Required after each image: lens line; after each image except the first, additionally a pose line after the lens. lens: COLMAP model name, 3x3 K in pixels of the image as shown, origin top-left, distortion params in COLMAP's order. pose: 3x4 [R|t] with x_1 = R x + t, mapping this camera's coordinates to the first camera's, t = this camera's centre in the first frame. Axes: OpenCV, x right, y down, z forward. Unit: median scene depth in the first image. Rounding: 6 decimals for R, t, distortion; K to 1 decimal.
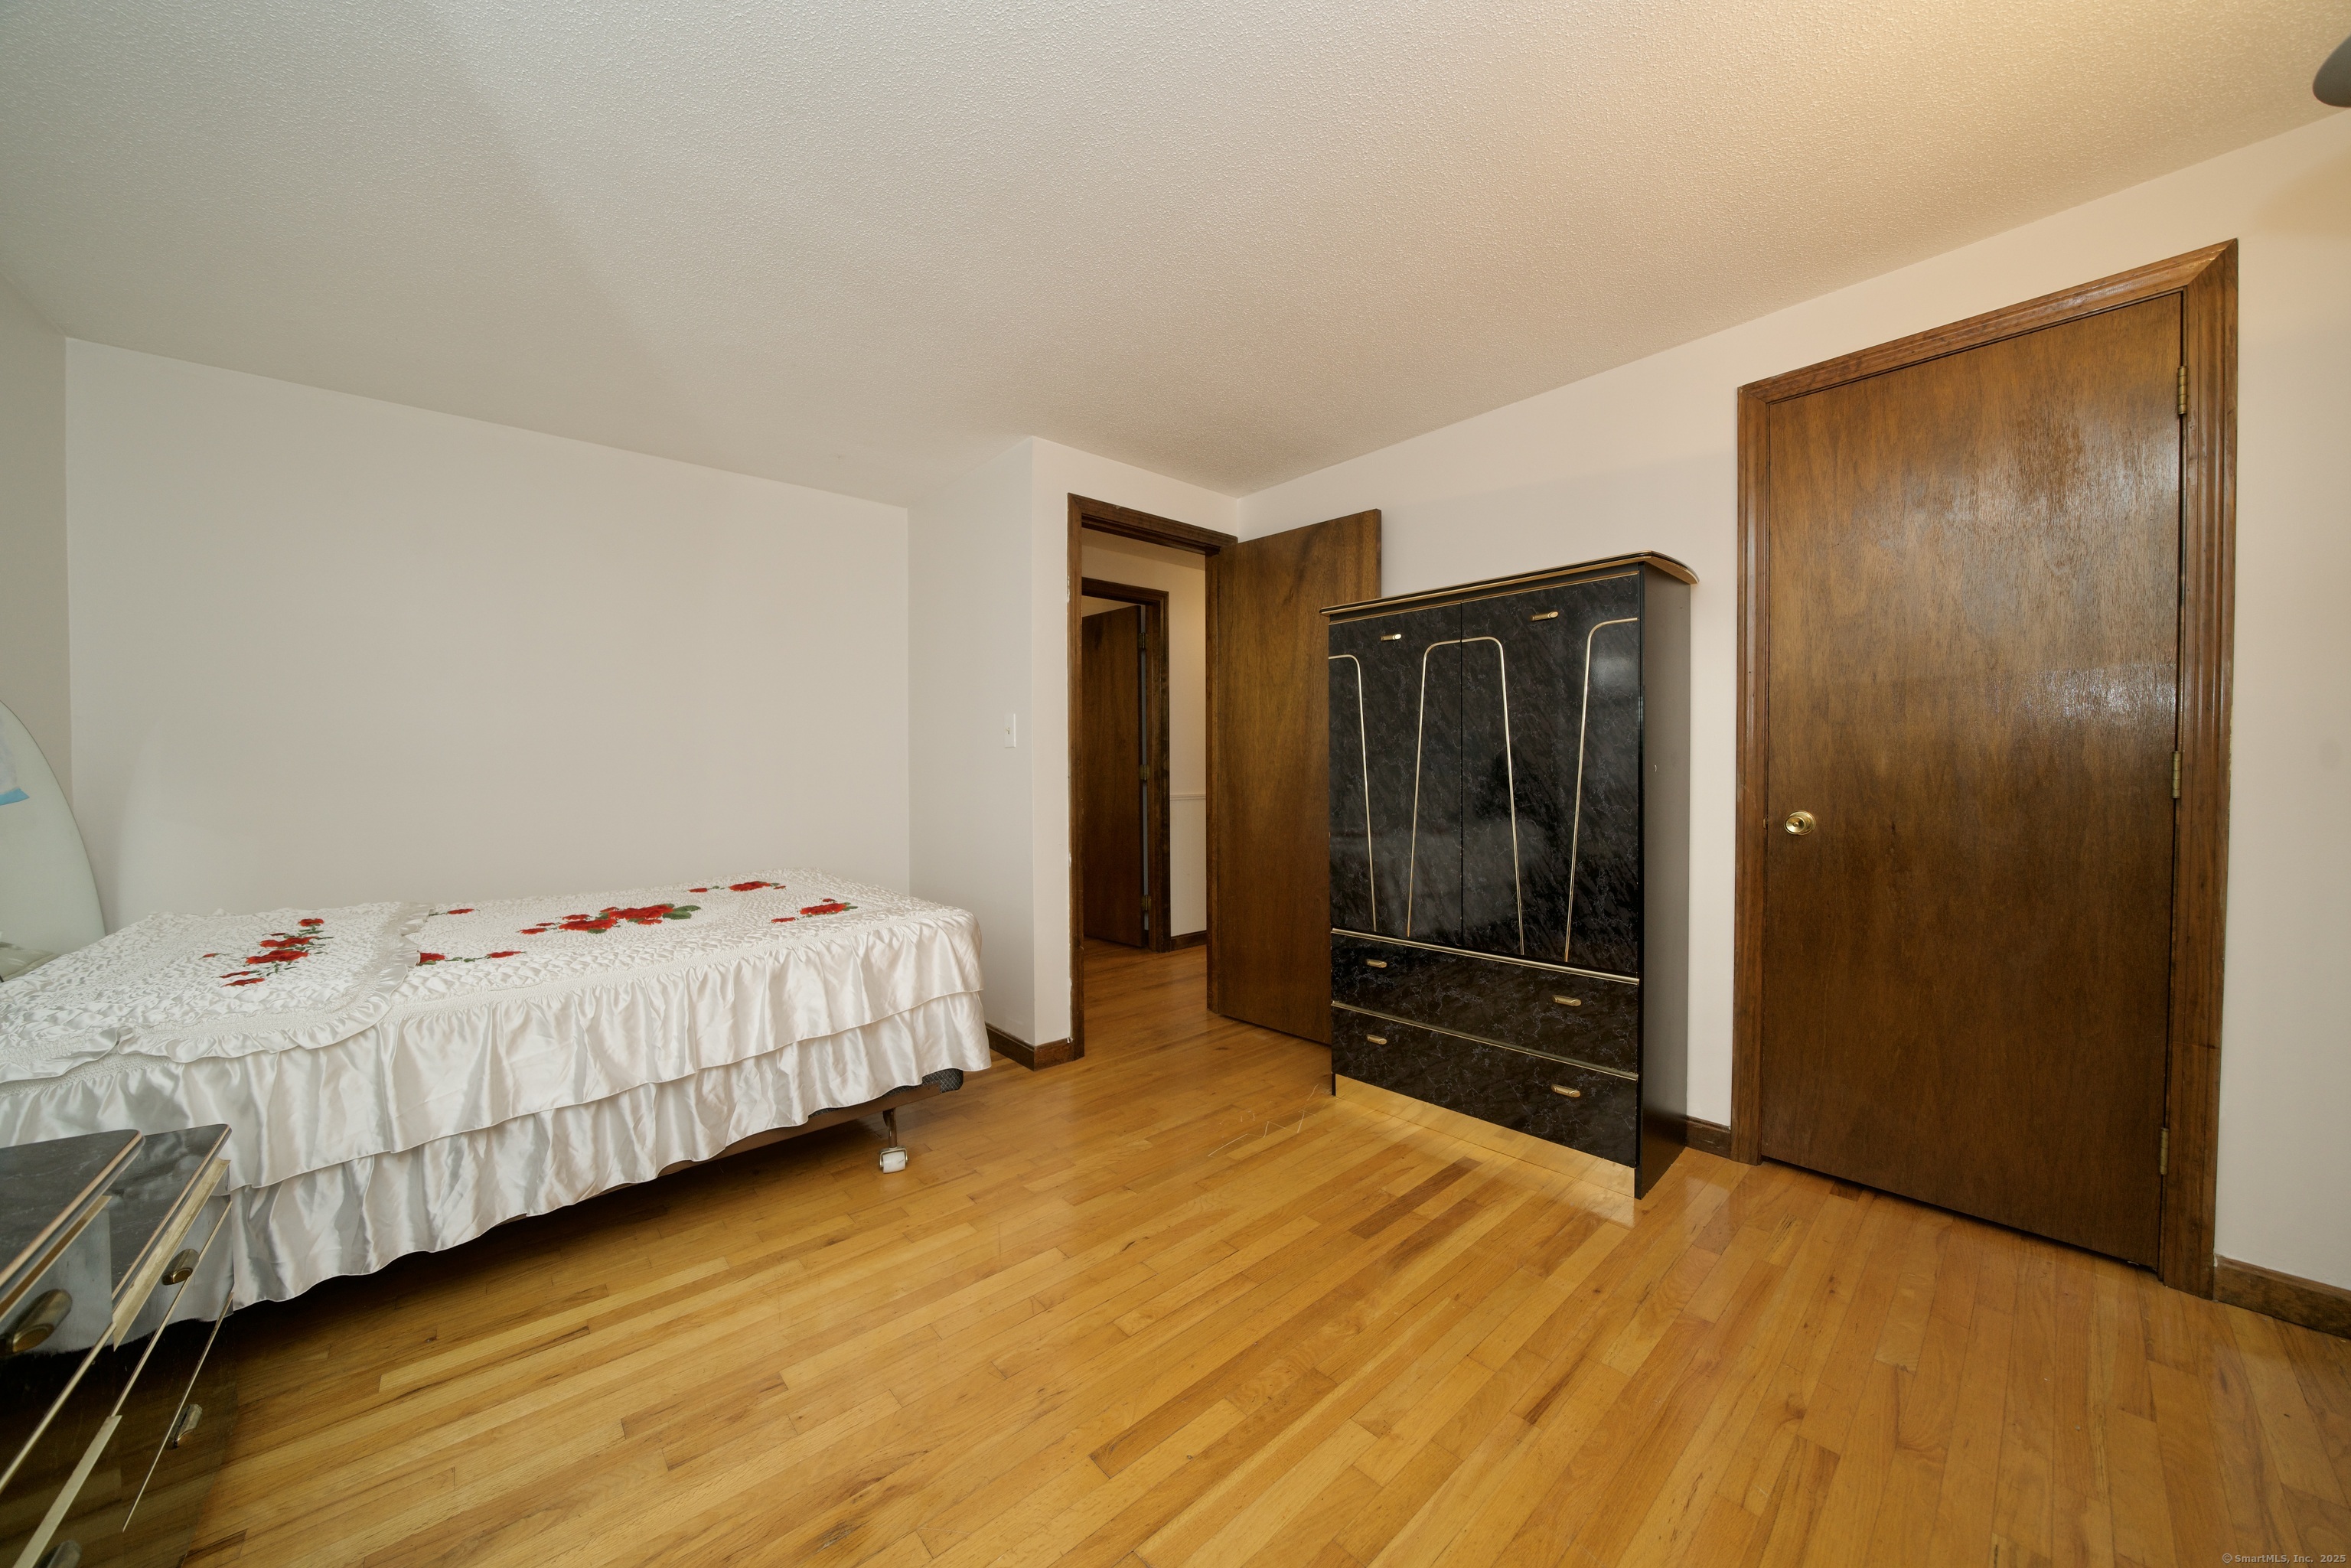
lens RADIAL K [[809.7, 0, 1168.0], [0, 809.7, 781.2], [0, 0, 1]] dist [-0.014726, -0.000004]
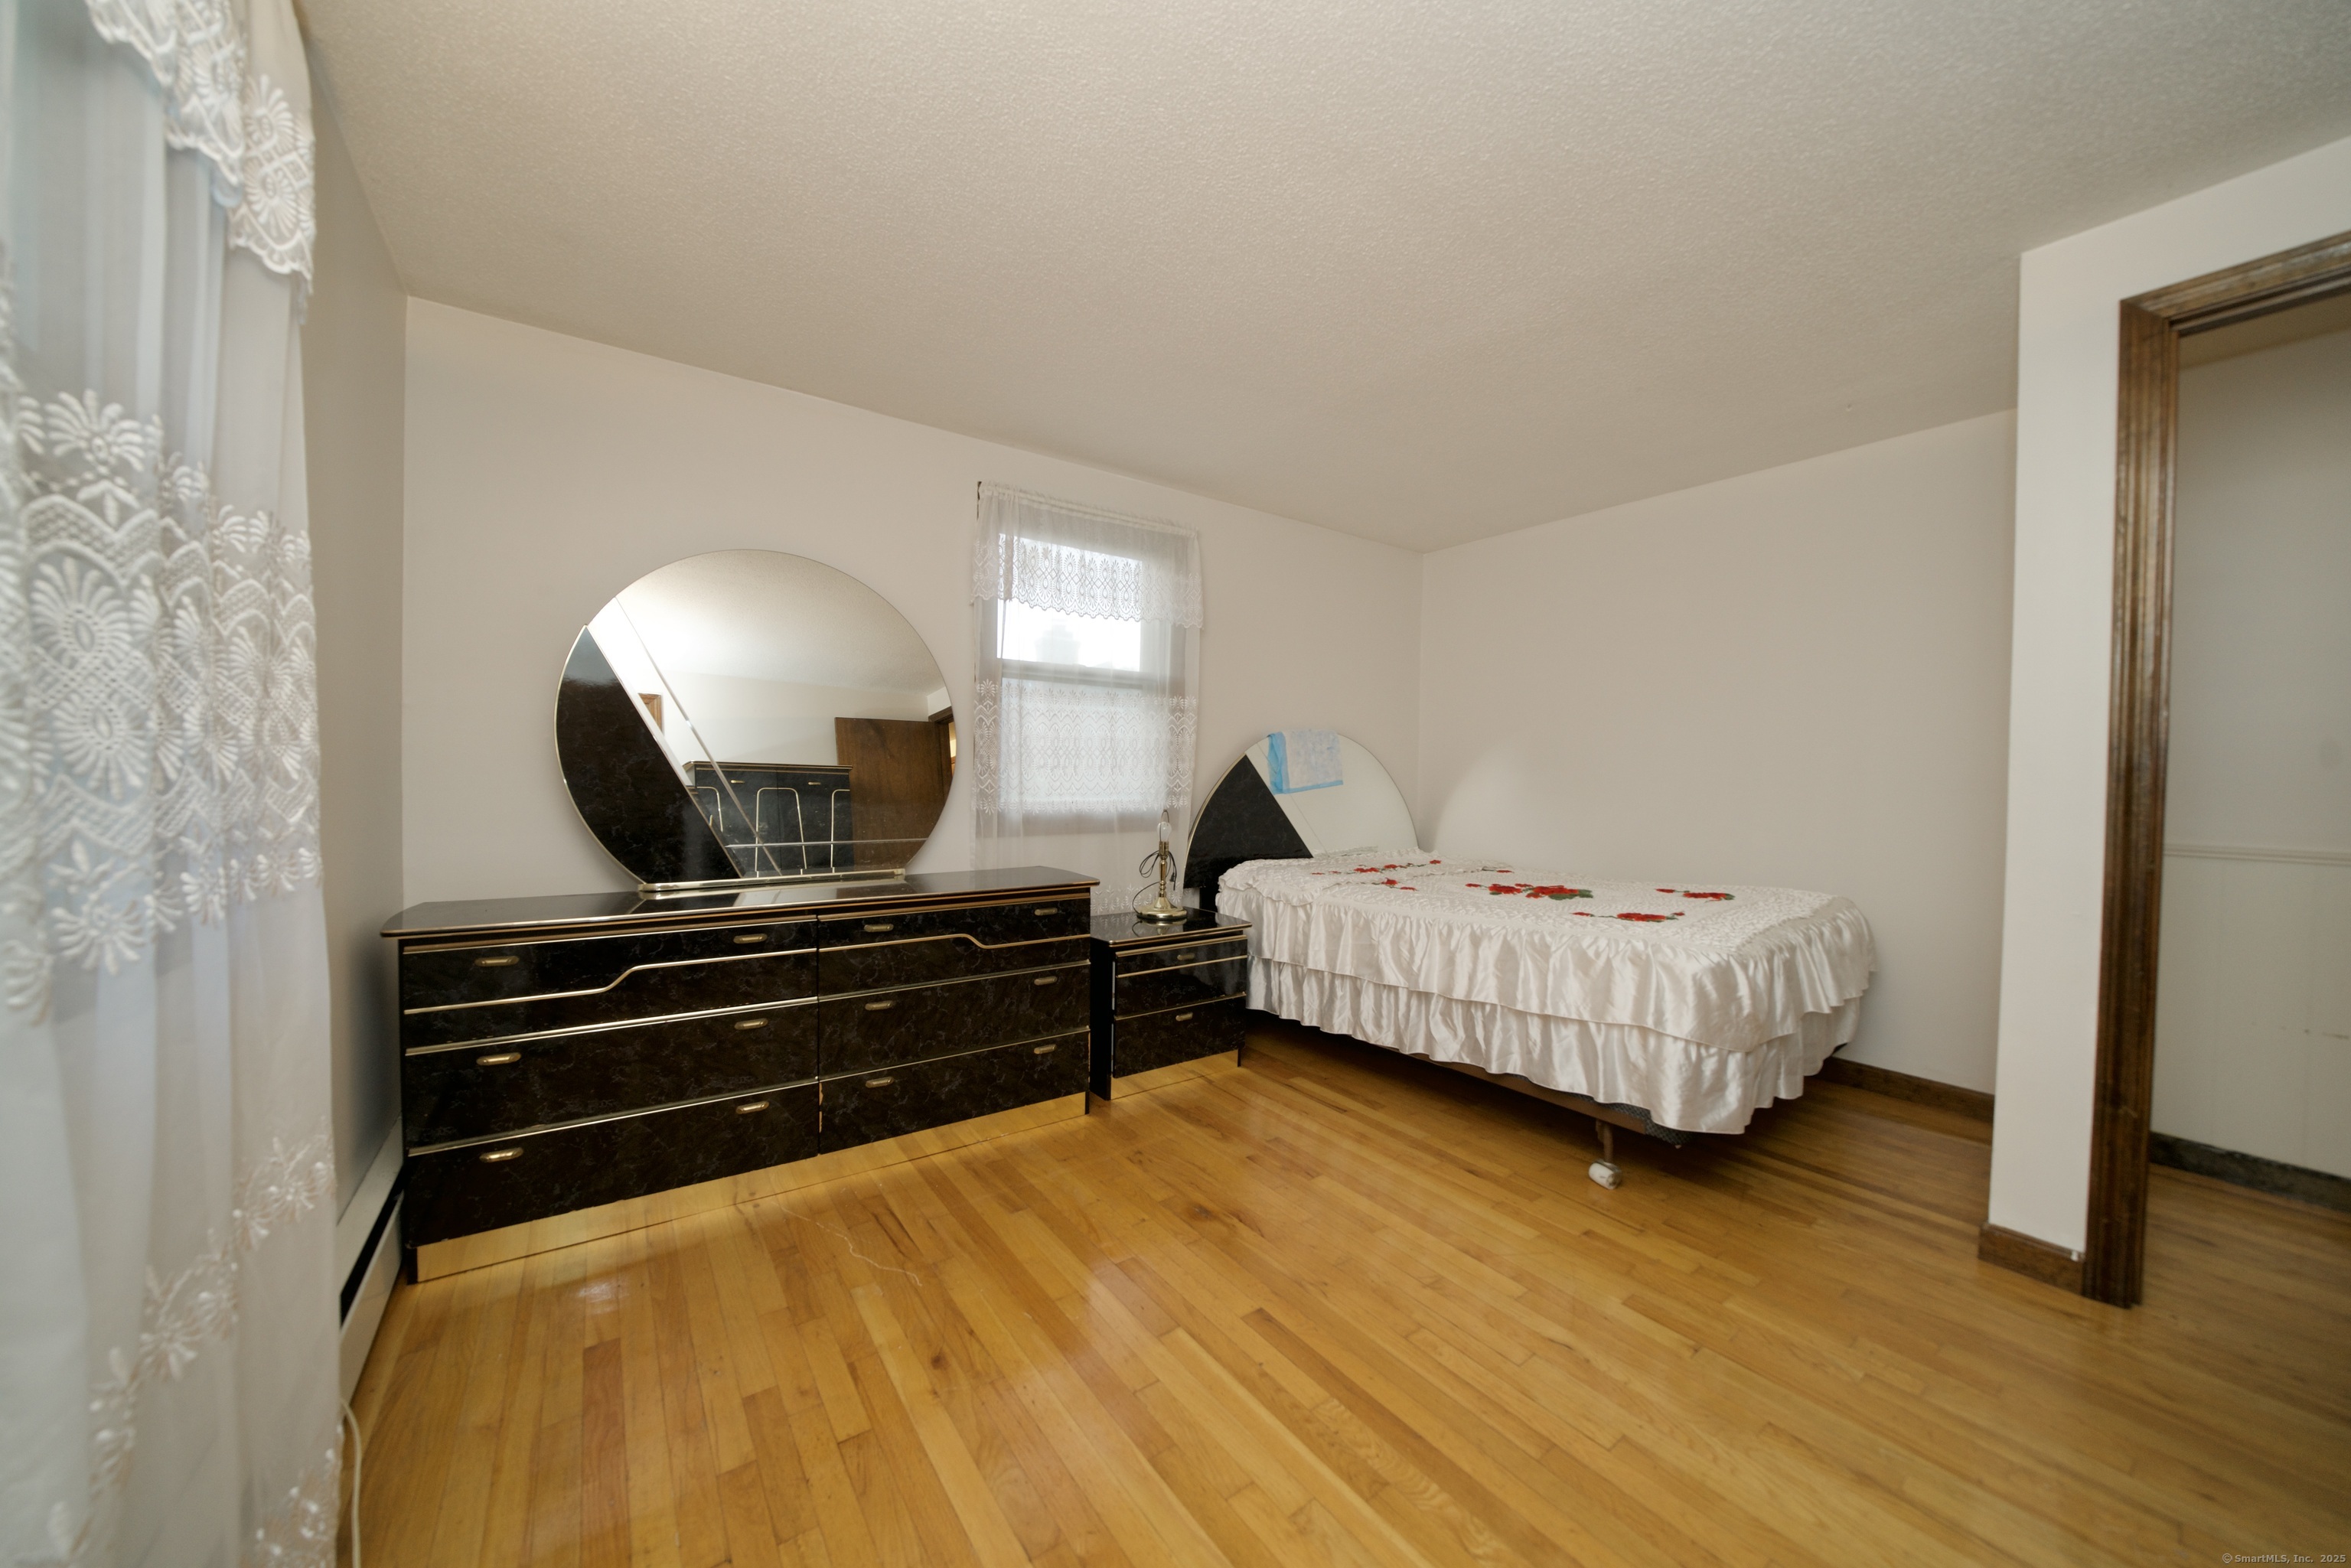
lens RADIAL K [[809.7, 0, 1165.7], [0, 809.7, 783.0], [0, 0, 1]] dist [-0.014726, -0.000004]
pose [[-0.102121, 0.016526, -0.994635, 0.894703], [-0.026239, 0.999469, 0.019301, -0.020272], [0.994426, 0.028070, -0.101633, 0.714212]]
